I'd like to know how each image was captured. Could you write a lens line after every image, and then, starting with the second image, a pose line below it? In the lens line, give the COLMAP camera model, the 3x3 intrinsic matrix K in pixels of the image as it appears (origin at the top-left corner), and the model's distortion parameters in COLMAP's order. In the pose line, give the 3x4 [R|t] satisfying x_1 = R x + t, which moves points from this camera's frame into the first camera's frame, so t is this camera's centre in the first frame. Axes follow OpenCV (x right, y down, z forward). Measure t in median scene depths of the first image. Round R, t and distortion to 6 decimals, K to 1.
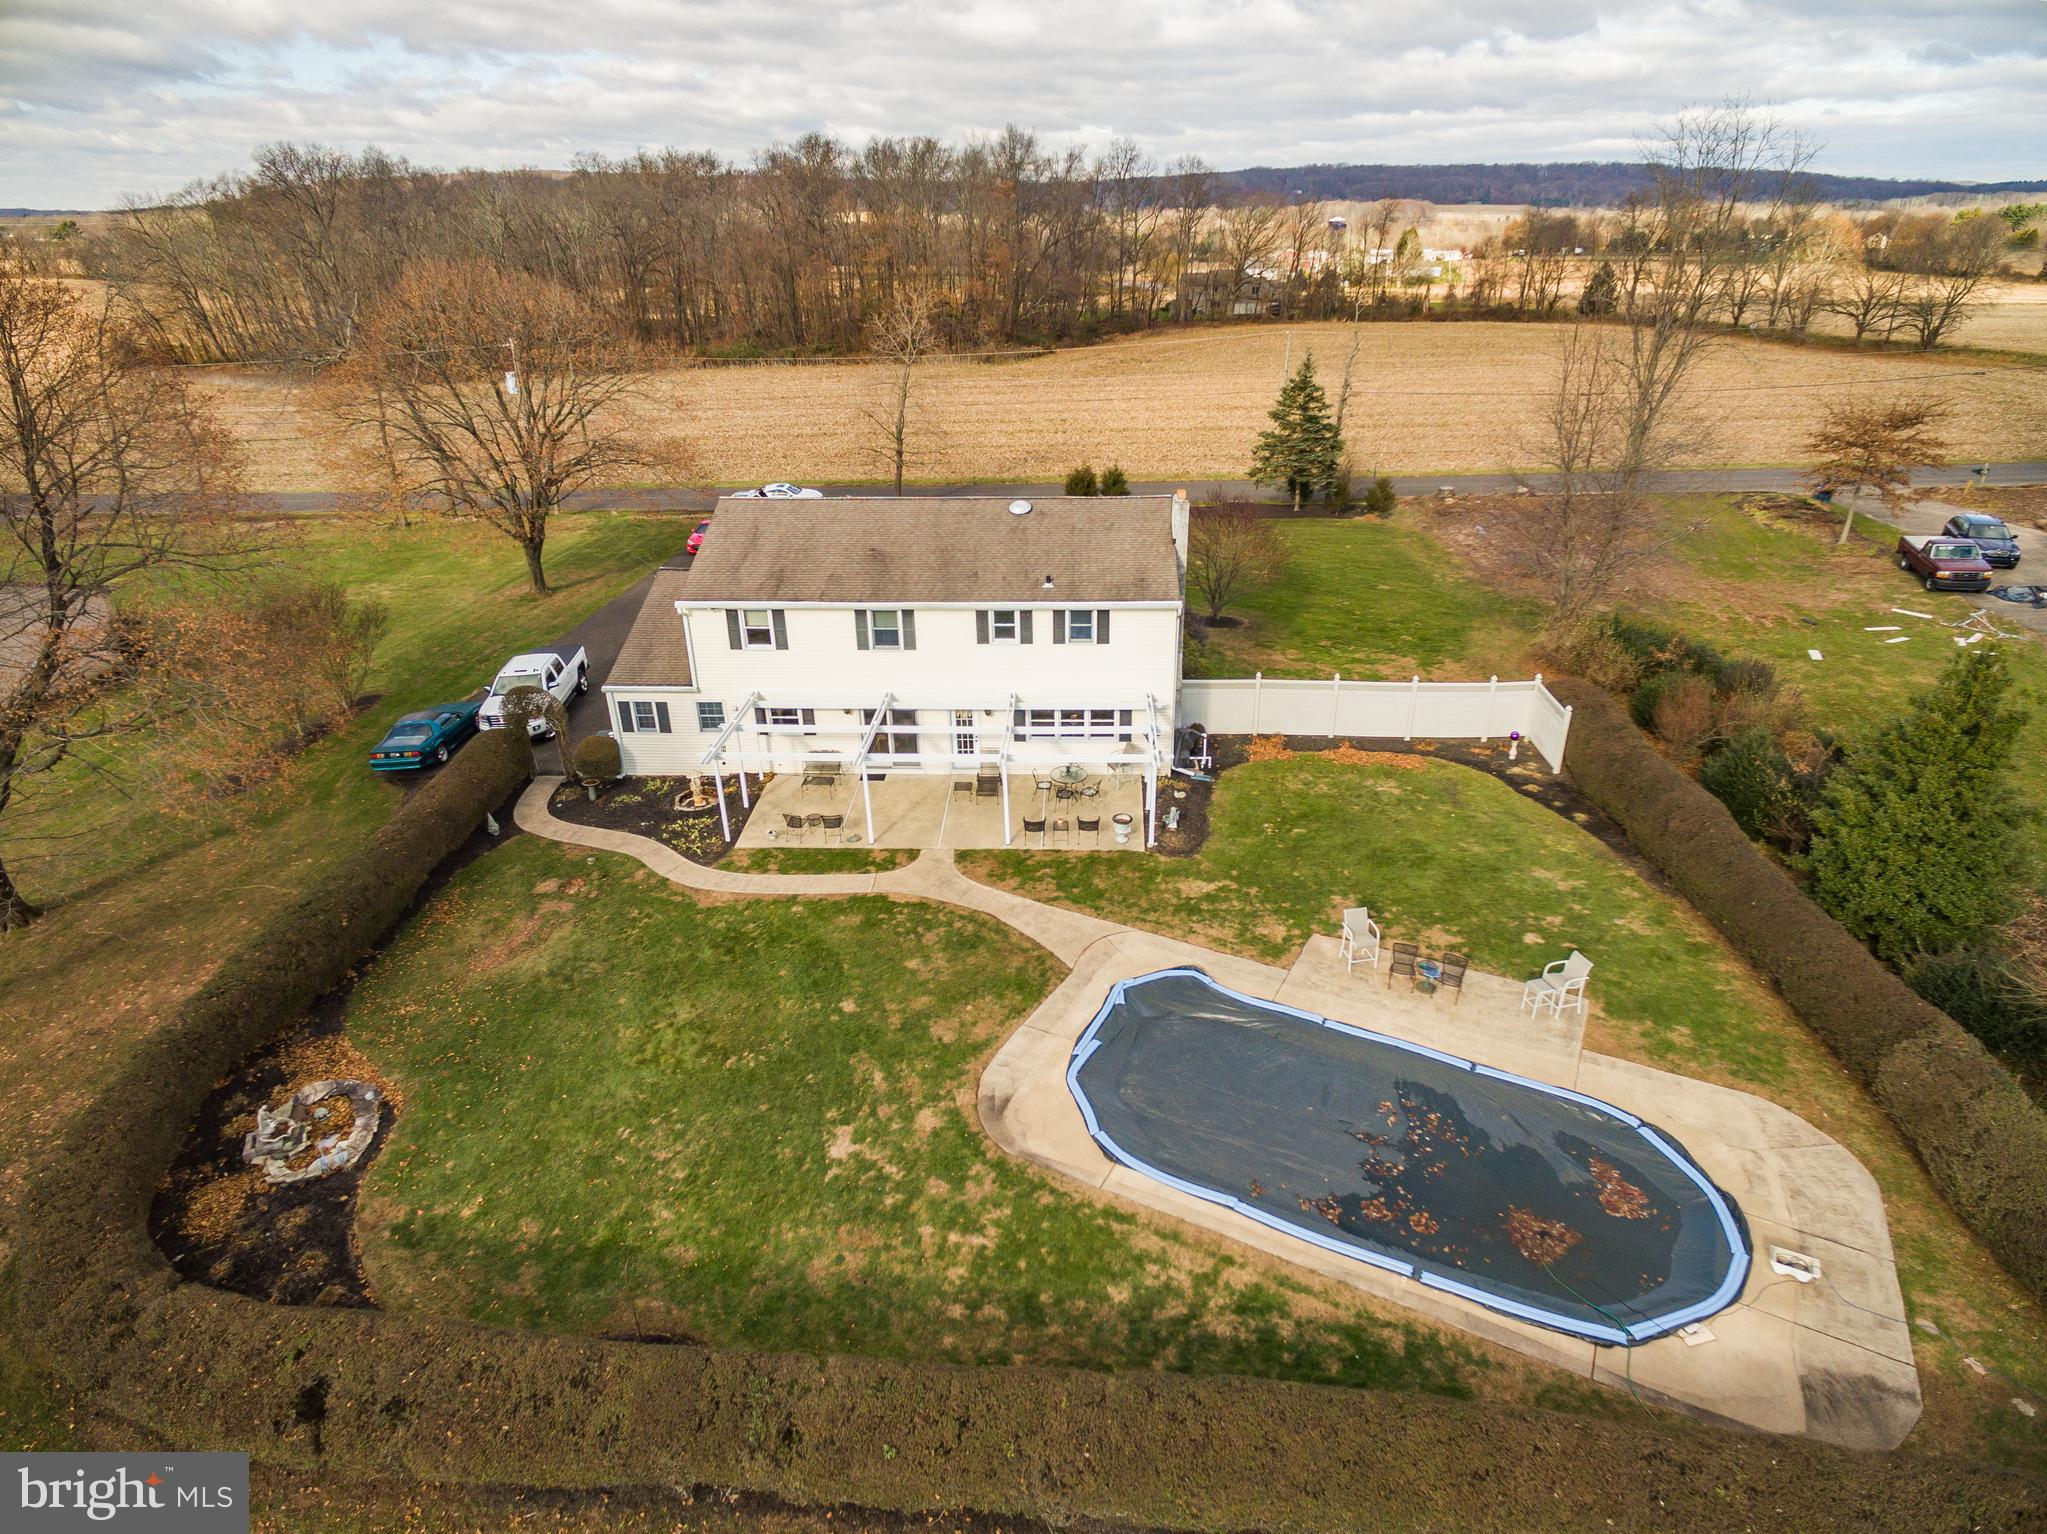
lens RADIAL K [[1190.6, 0, 1023.5], [0, 1190.6, 767.0], [0, 0, 1]] dist [0.006825, 0.000852]
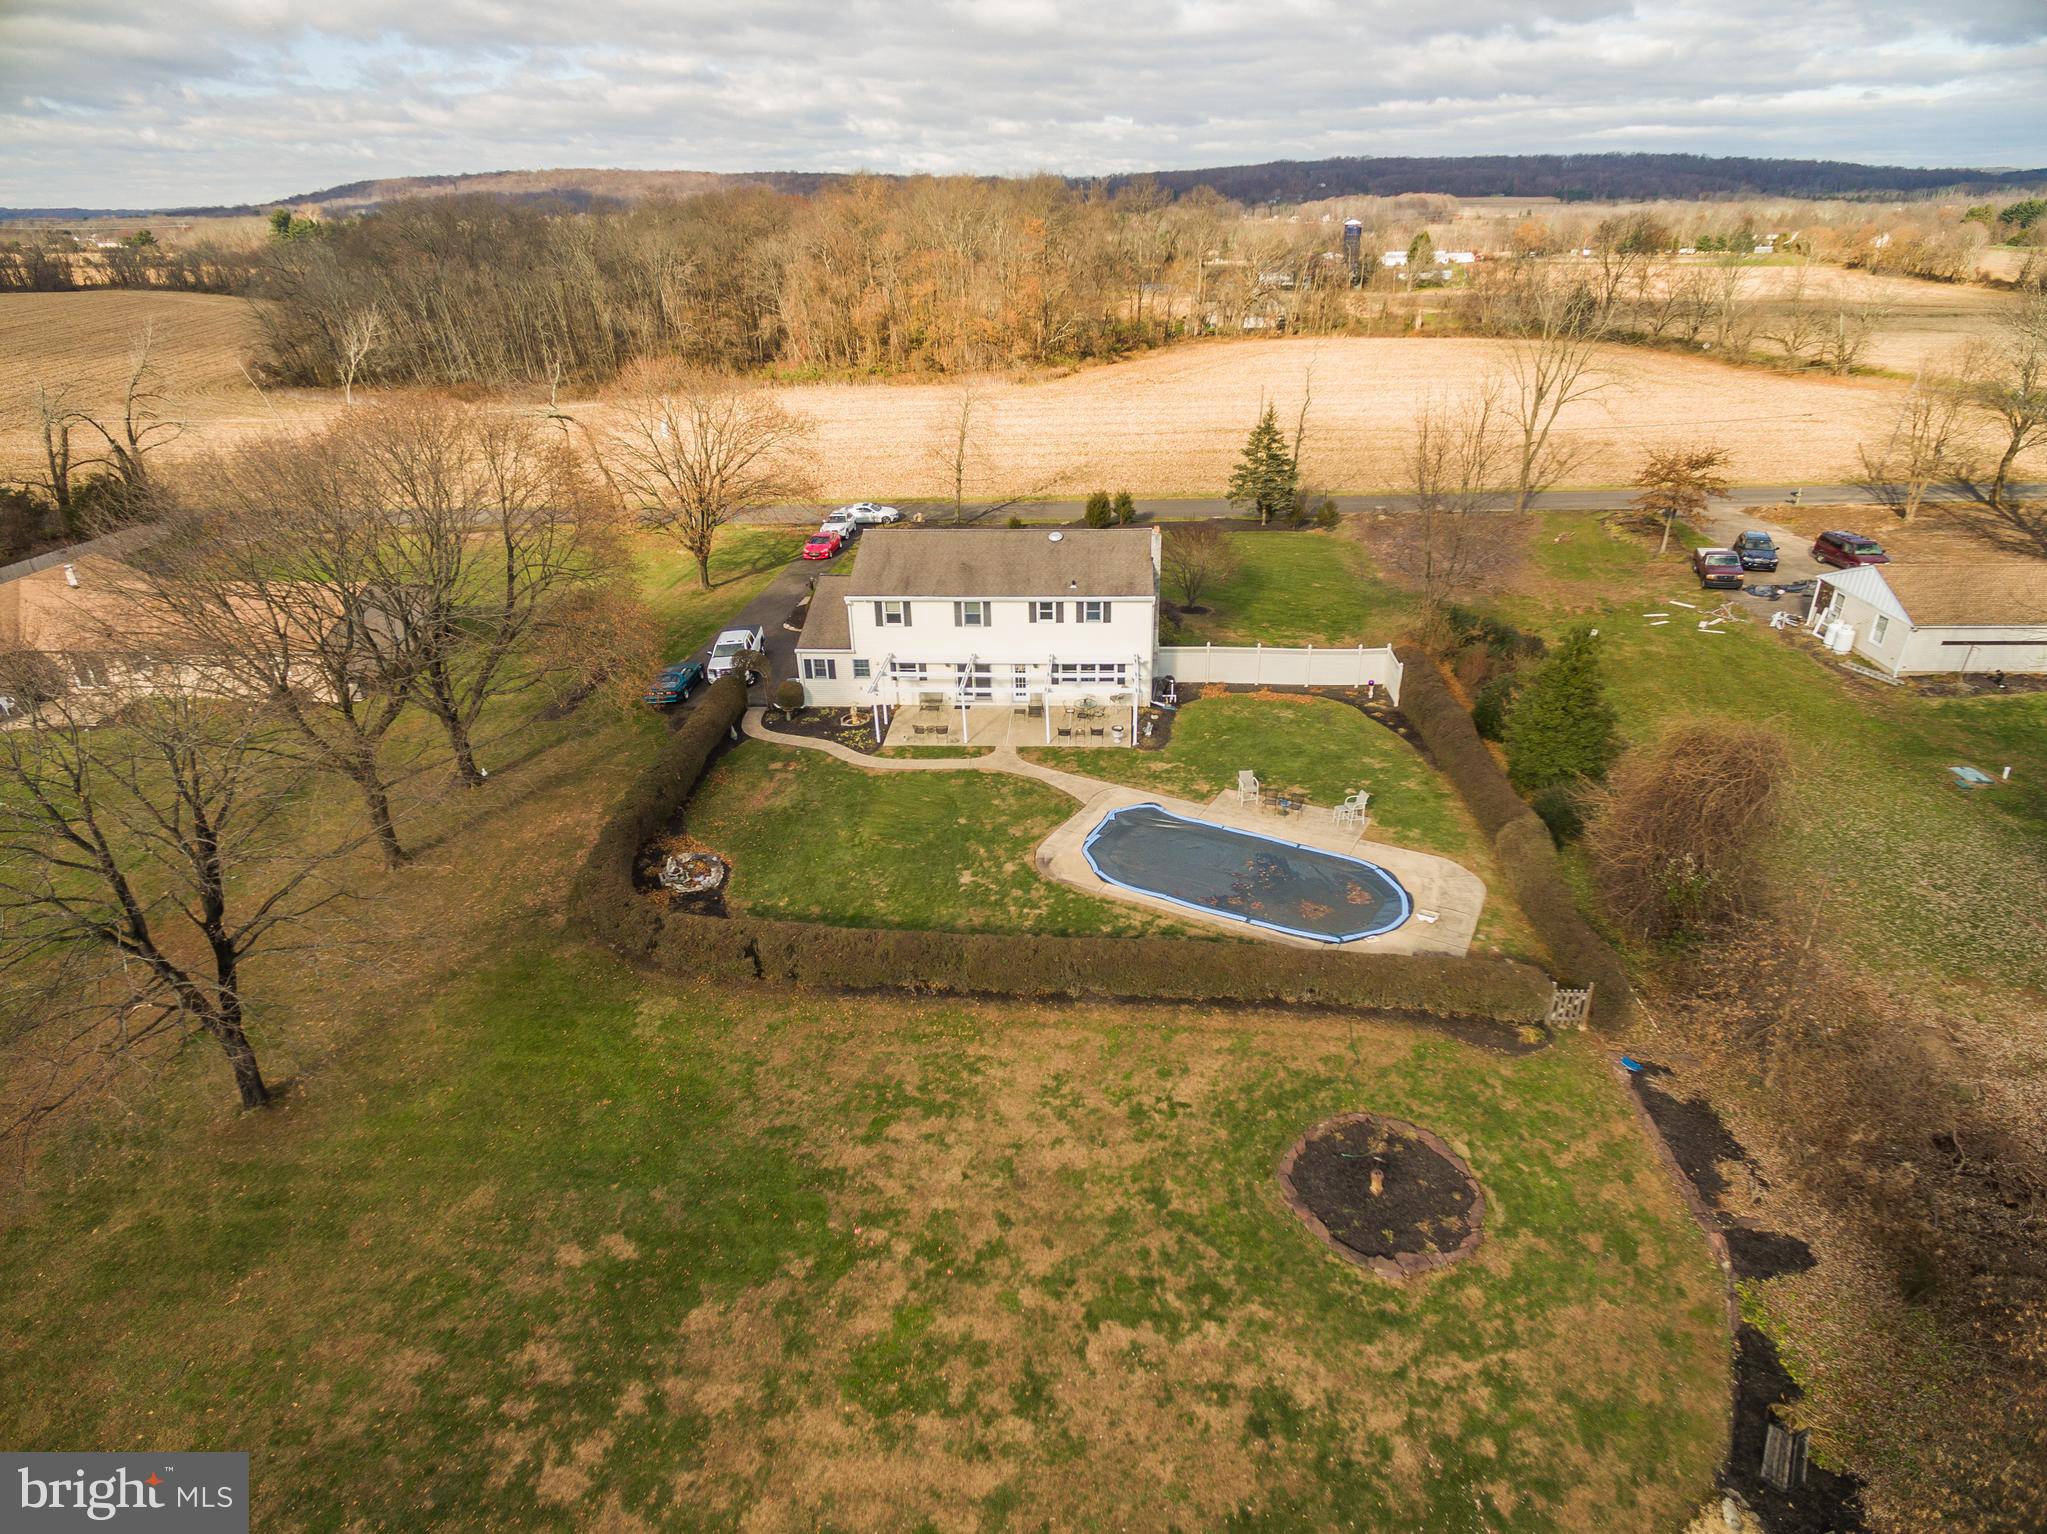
lens RADIAL K [[1190.6, 0, 1023.5], [0, 1190.6, 767.0], [0, 0, 1]] dist [0.006825, 0.000852]
pose [[0.999798, 0.003354, -0.019816, -0.013862], [-0.003183, 0.999957, 0.008657, 0.078240], [0.019844, -0.008592, 0.999766, -0.618246]]
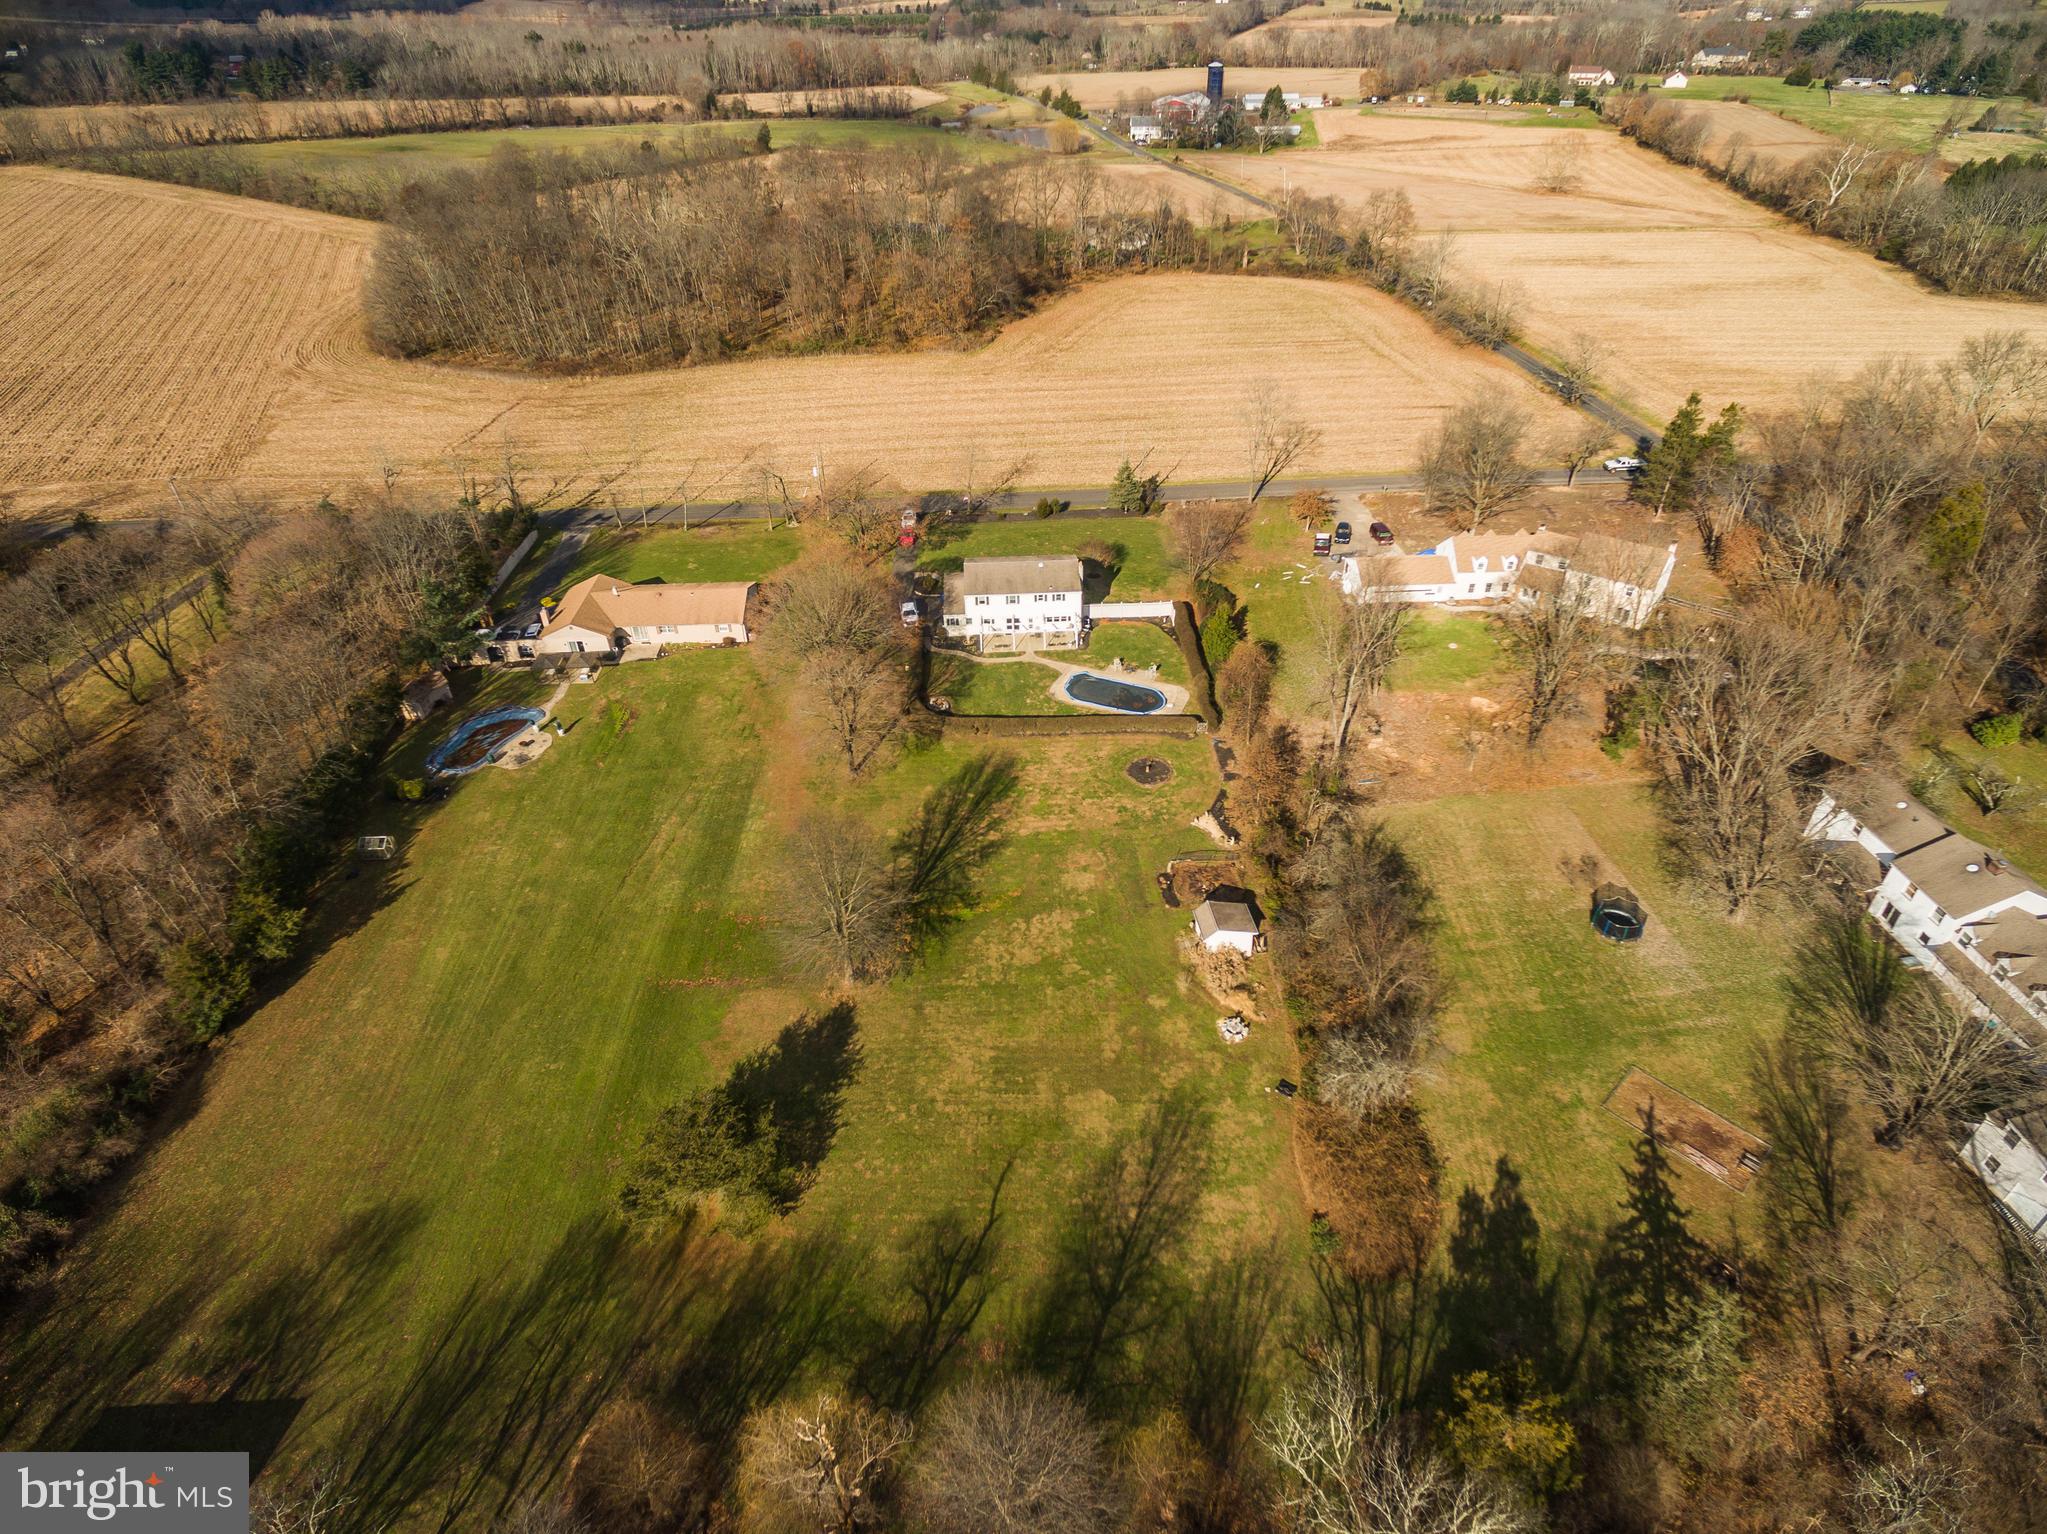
lens RADIAL K [[1170.8, 0, 1023.5], [0, 1170.8, 767.0], [0, 0, 1]] dist [0.003773, 0.003047]
pose [[0.996567, -0.053988, 0.062760, -0.373493], [0.042173, 0.983432, 0.176306, -0.265021], [-0.071238, -0.173054, 0.982333, -3.223111]]
